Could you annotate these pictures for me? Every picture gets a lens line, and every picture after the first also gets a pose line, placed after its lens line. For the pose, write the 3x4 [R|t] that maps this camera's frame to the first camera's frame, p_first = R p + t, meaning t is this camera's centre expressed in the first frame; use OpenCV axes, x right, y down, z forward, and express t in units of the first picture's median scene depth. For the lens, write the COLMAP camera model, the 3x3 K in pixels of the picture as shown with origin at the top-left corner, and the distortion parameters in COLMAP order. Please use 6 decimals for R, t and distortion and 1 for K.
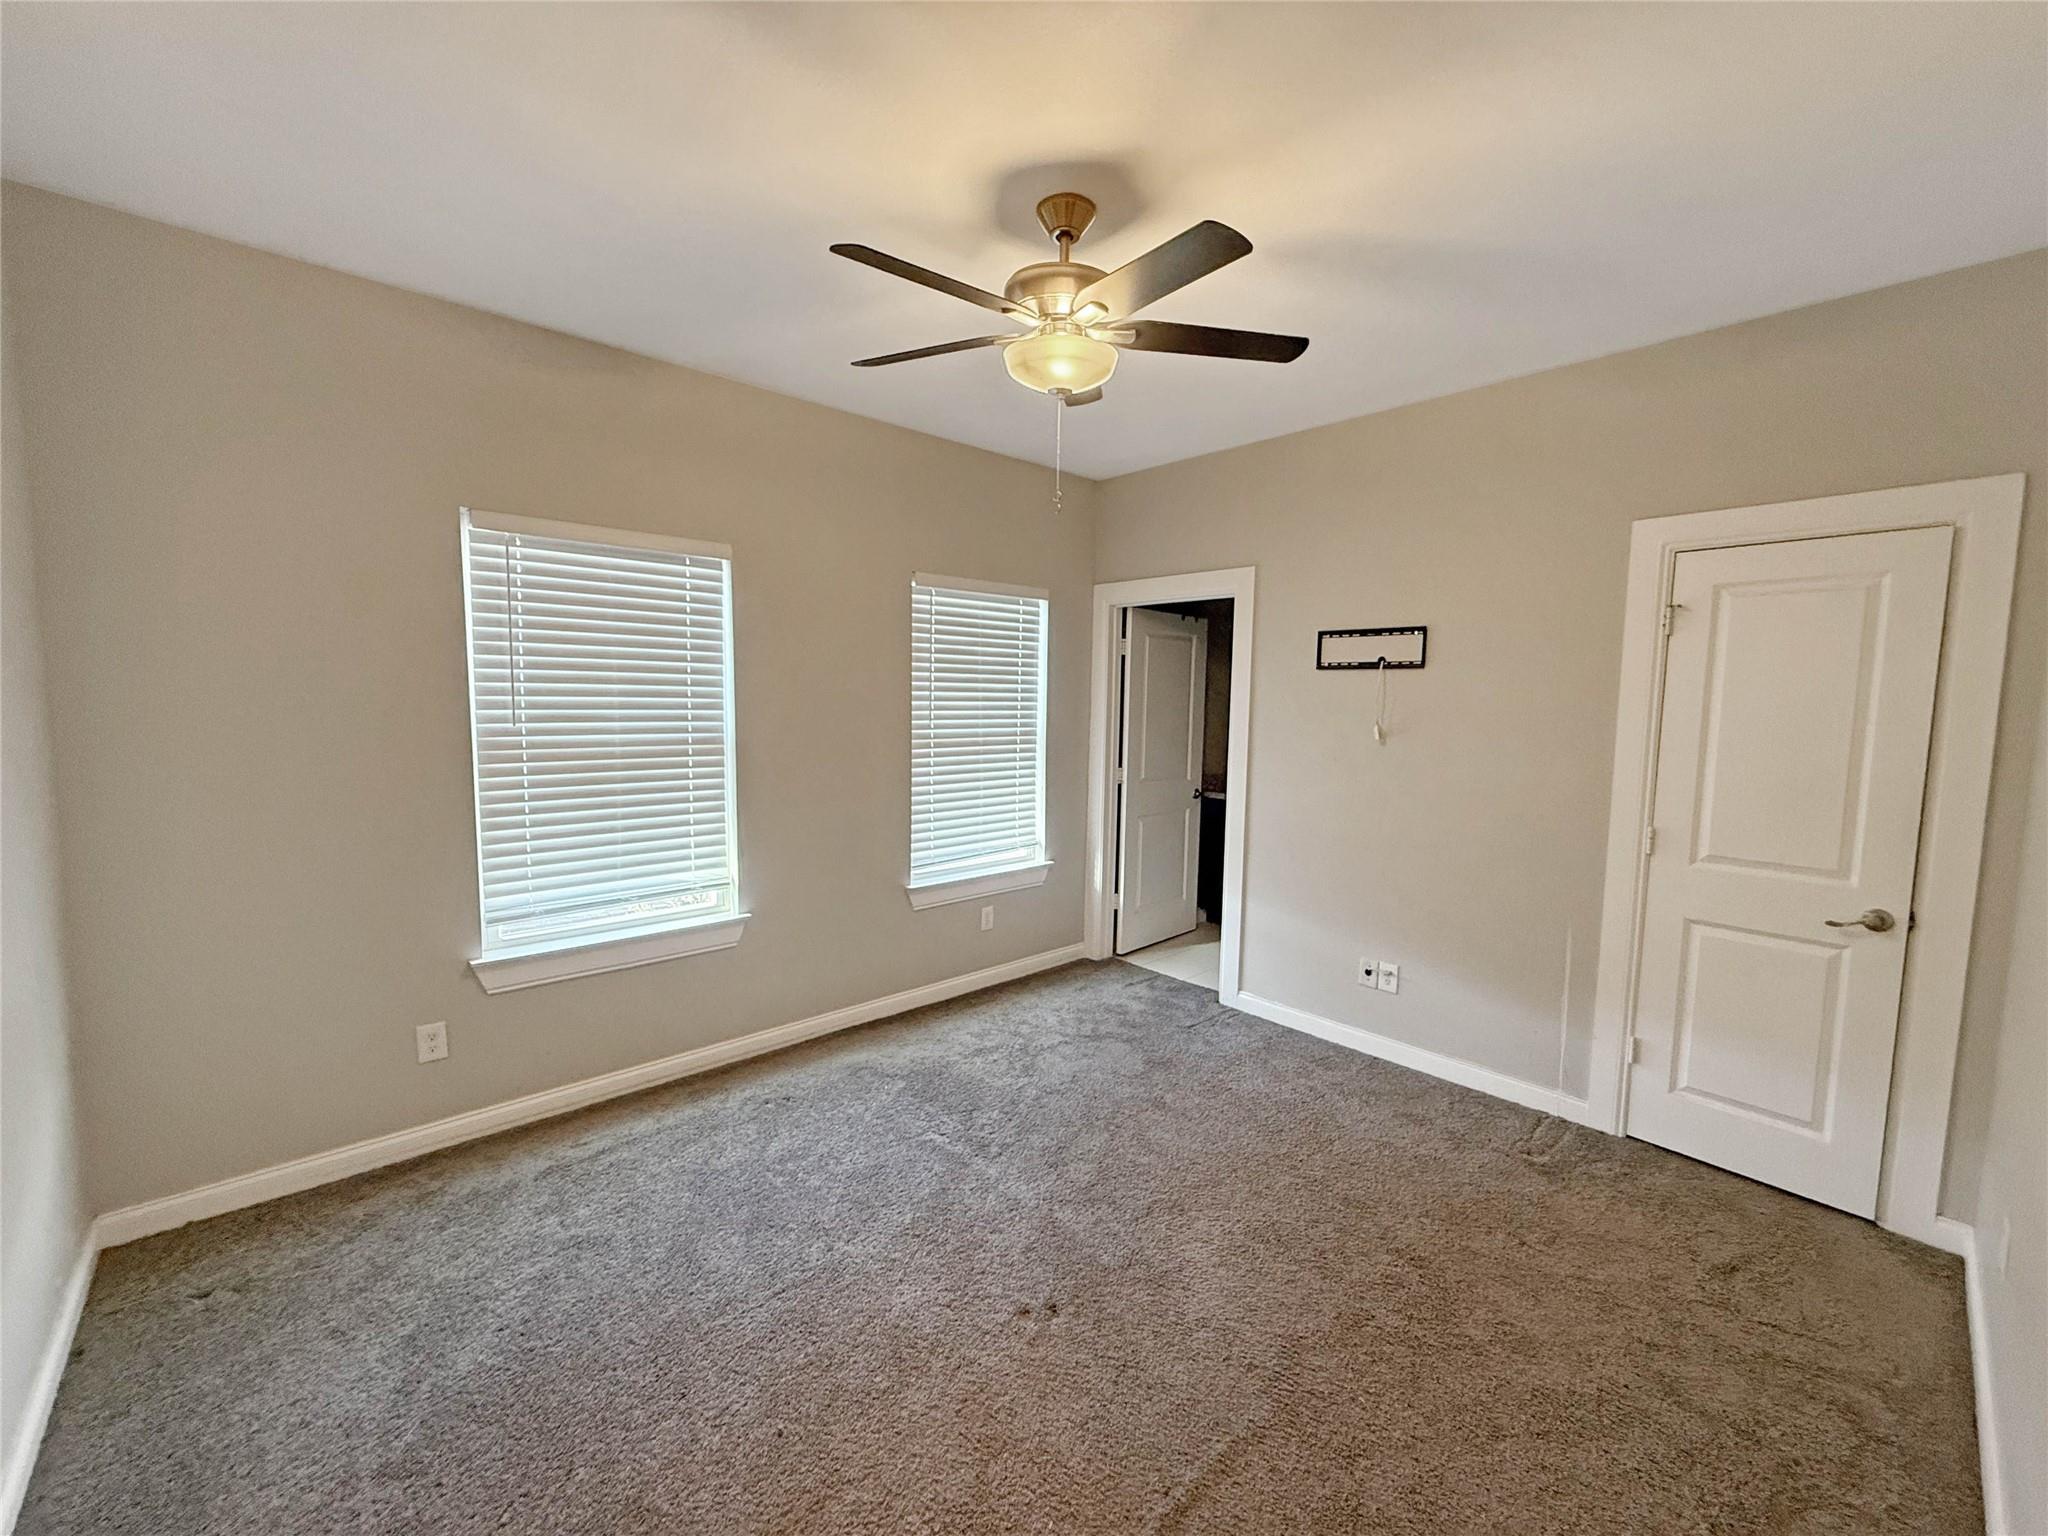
lens RADIAL K [[812.6, 0, 1019.2], [0, 812.6, 765.2], [0, 0, 1]] dist [-0.000291, -0.000407]
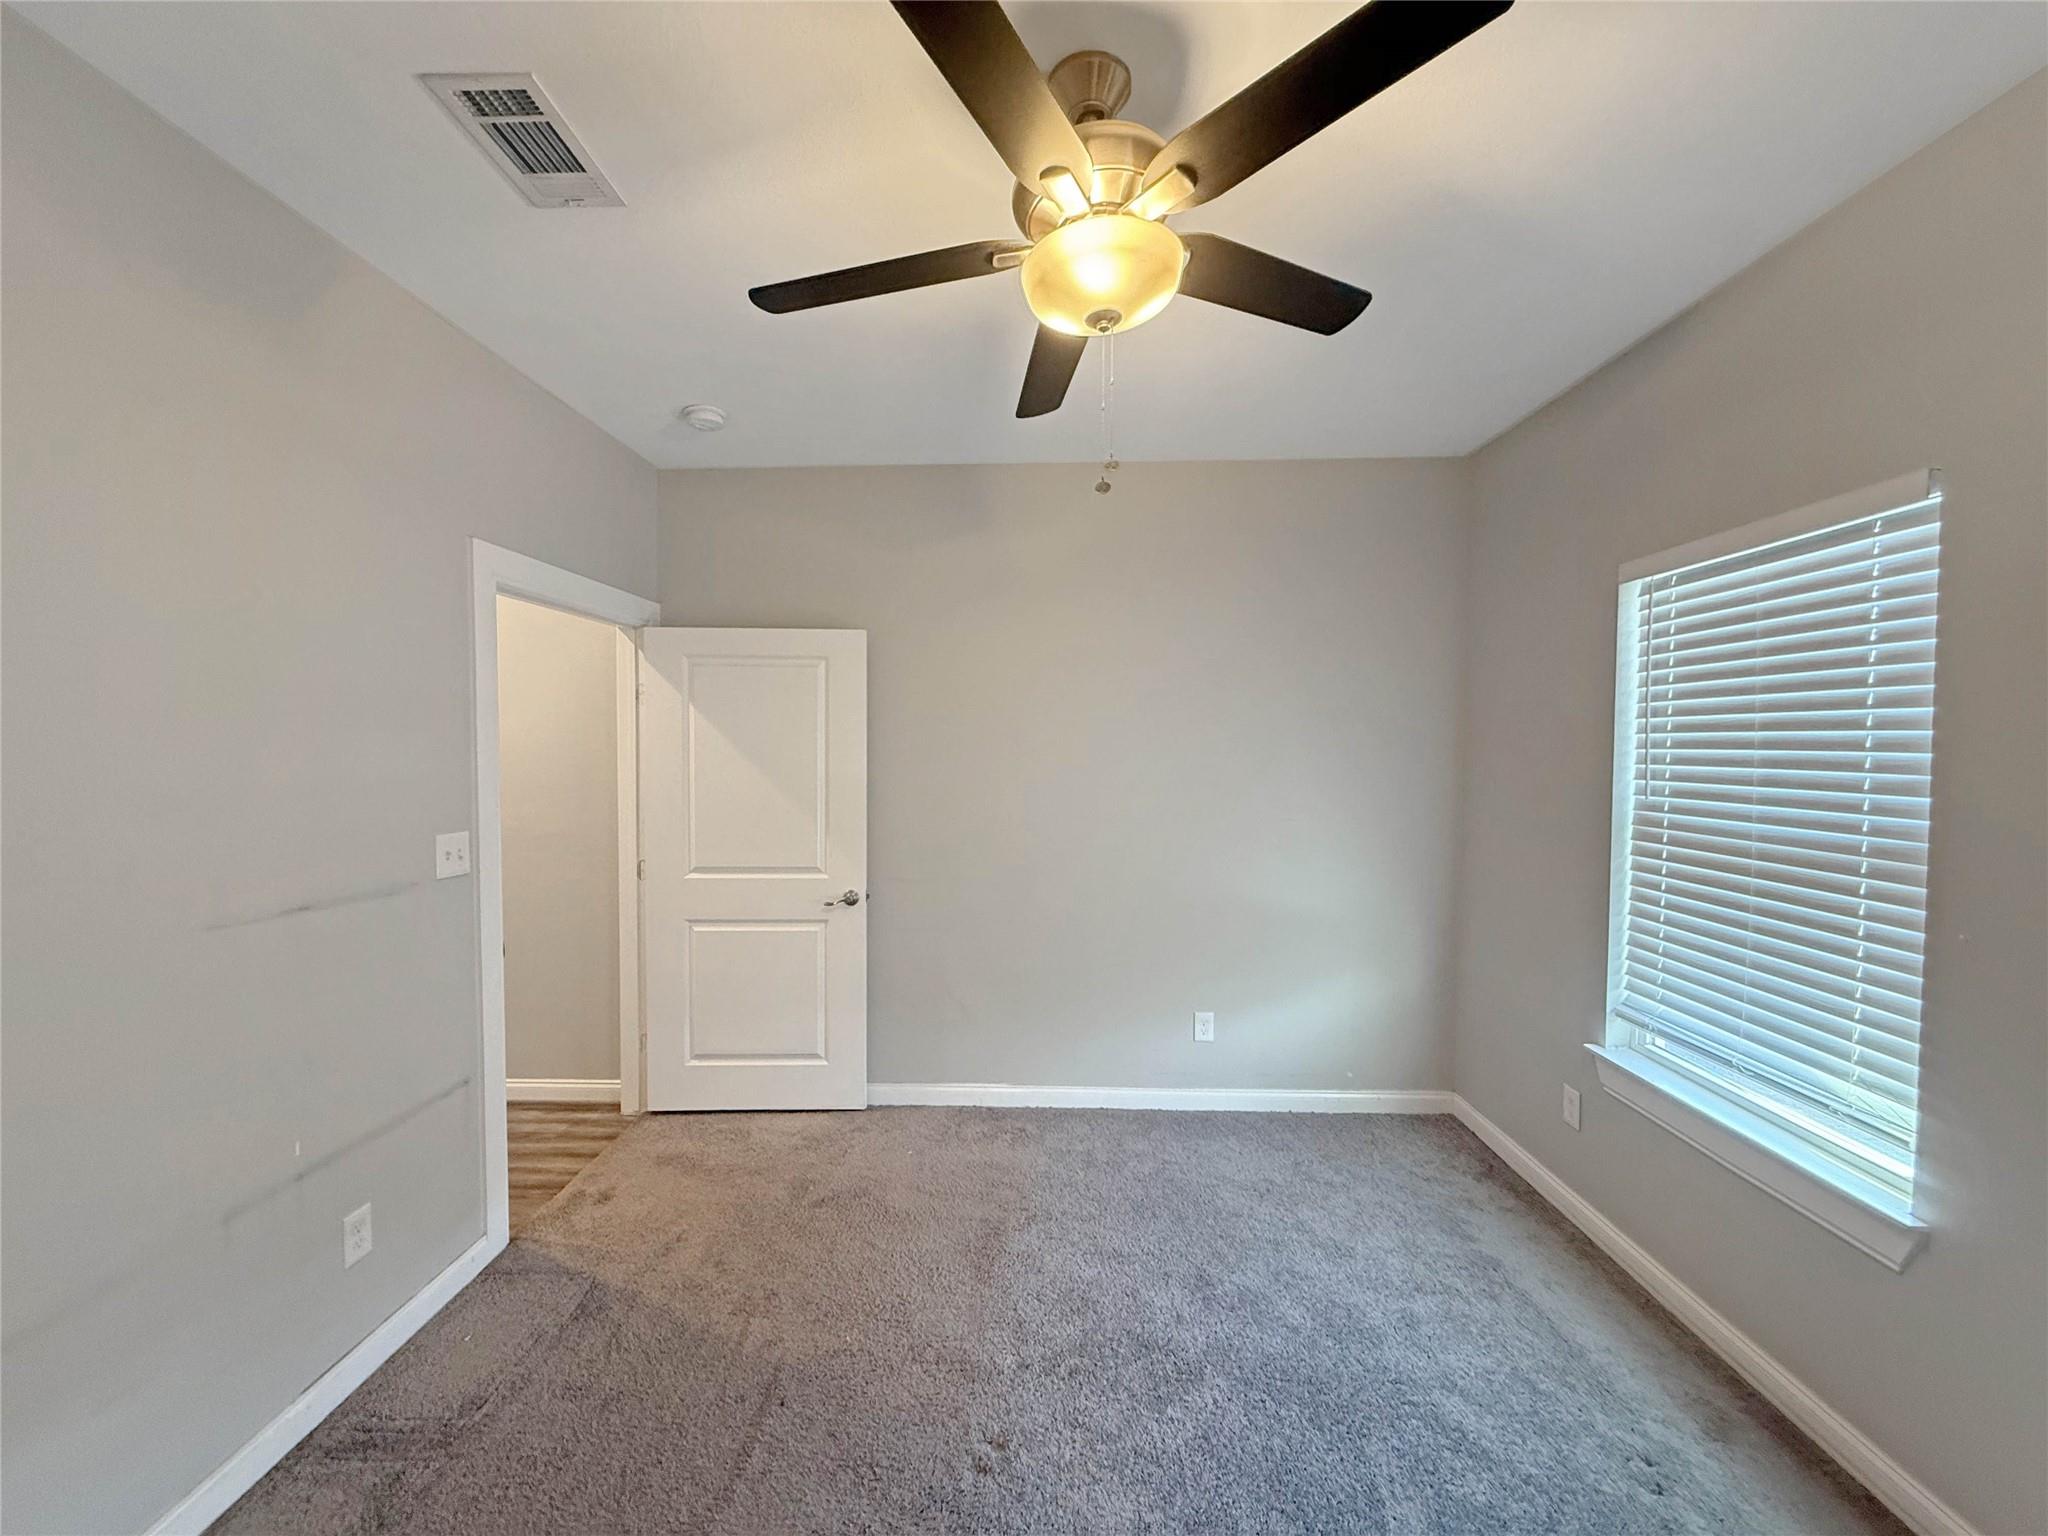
lens RADIAL K [[812.6, 0, 1019.2], [0, 812.6, 765.2], [0, 0, 1]] dist [-0.000291, -0.000407]
pose [[-0.694963, 0.001835, -0.719043, 0.455339], [-0.072808, 0.994678, 0.072908, -0.099174], [0.715350, 0.103021, -0.691131, 1.118261]]
